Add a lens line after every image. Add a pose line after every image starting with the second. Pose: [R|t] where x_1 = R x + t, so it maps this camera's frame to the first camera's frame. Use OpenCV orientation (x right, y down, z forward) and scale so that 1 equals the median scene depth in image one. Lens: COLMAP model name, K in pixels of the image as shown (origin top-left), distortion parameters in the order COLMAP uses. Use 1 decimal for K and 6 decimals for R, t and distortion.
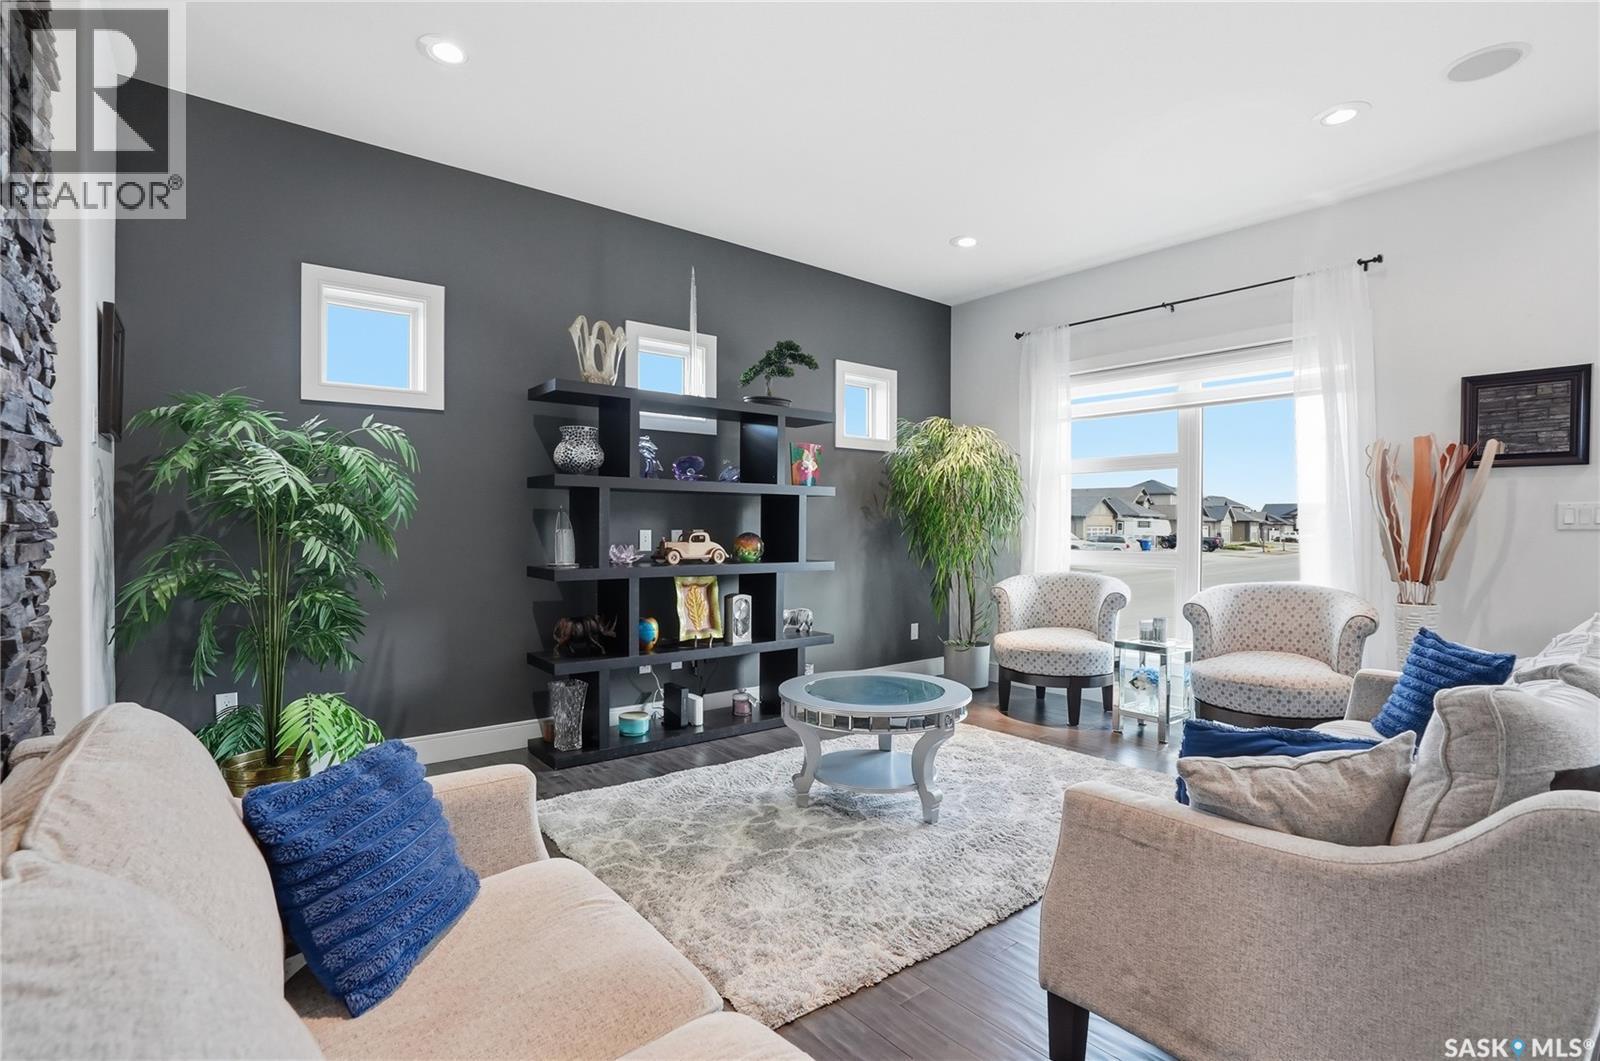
lens RADIAL K [[783.2, 0, 793.6], [0, 783.2, 534.5], [0, 0, 1]] dist [-0.050526, 0.008584]
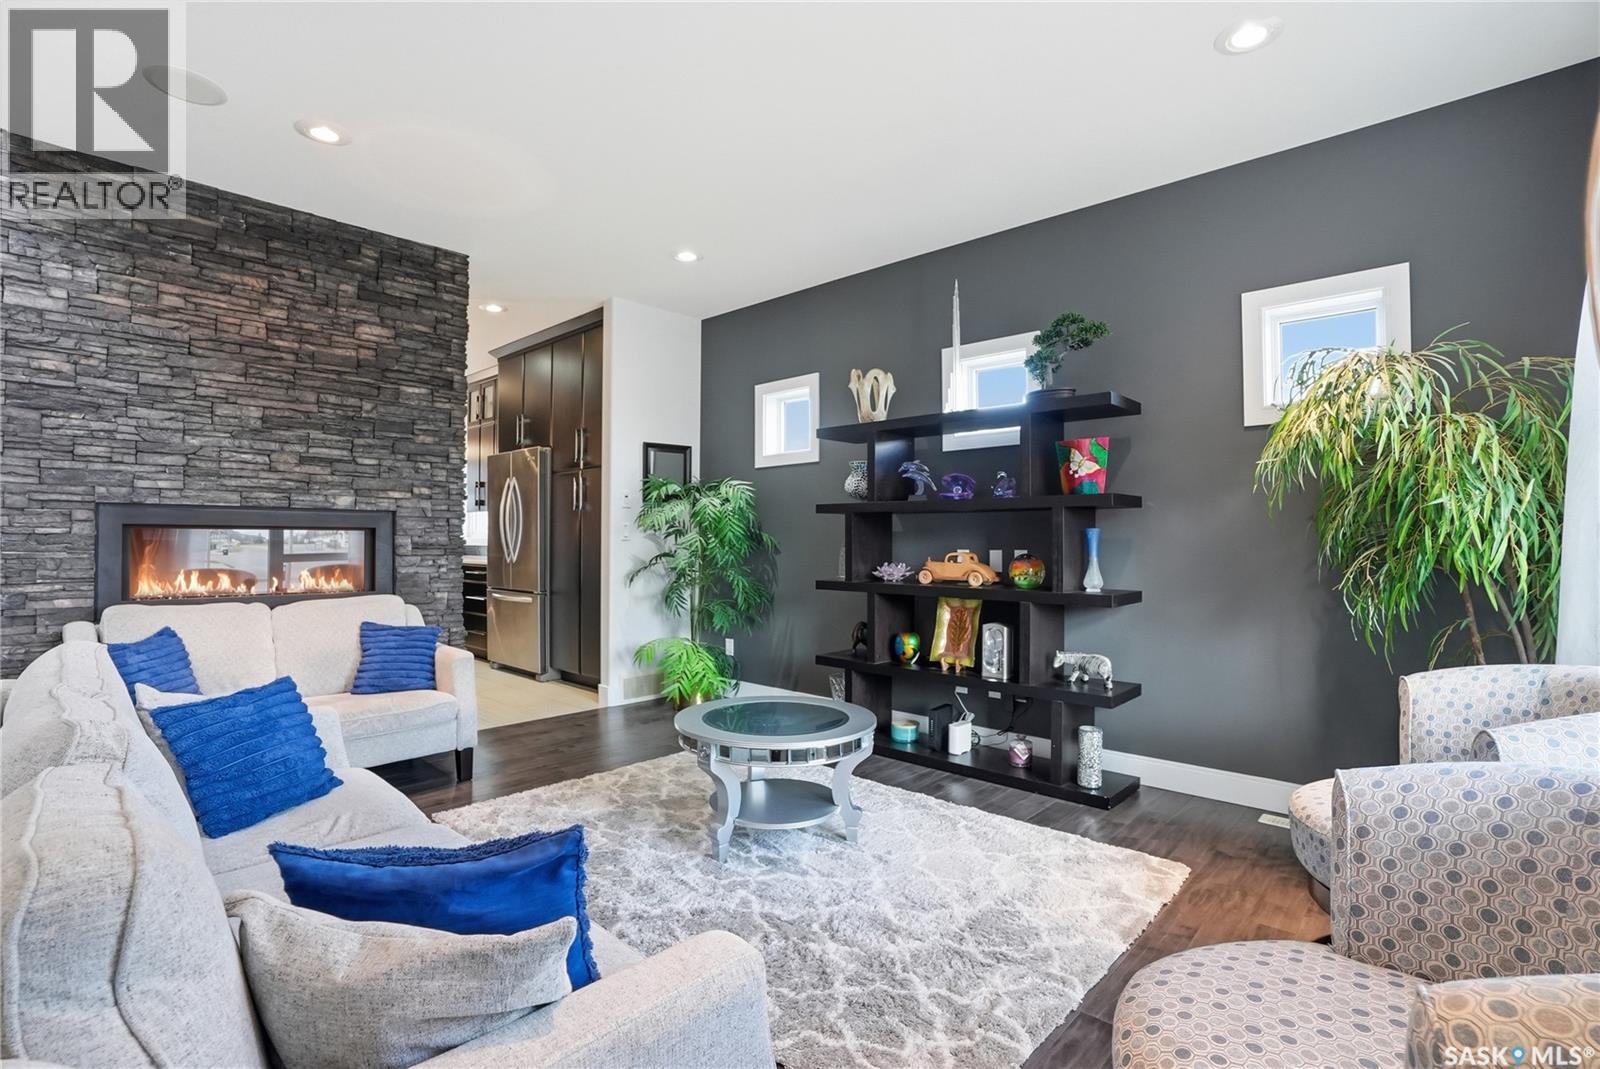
lens RADIAL K [[783.2, 0, 797.6], [0, 783.2, 524.4], [0, 0, 1]] dist [-0.050526, 0.008584]
pose [[0.149157, -0.025951, -0.988473, 0.814823], [-0.012043, 0.999534, -0.028059, -0.008133], [0.988740, 0.016090, 0.148775, 0.673007]]
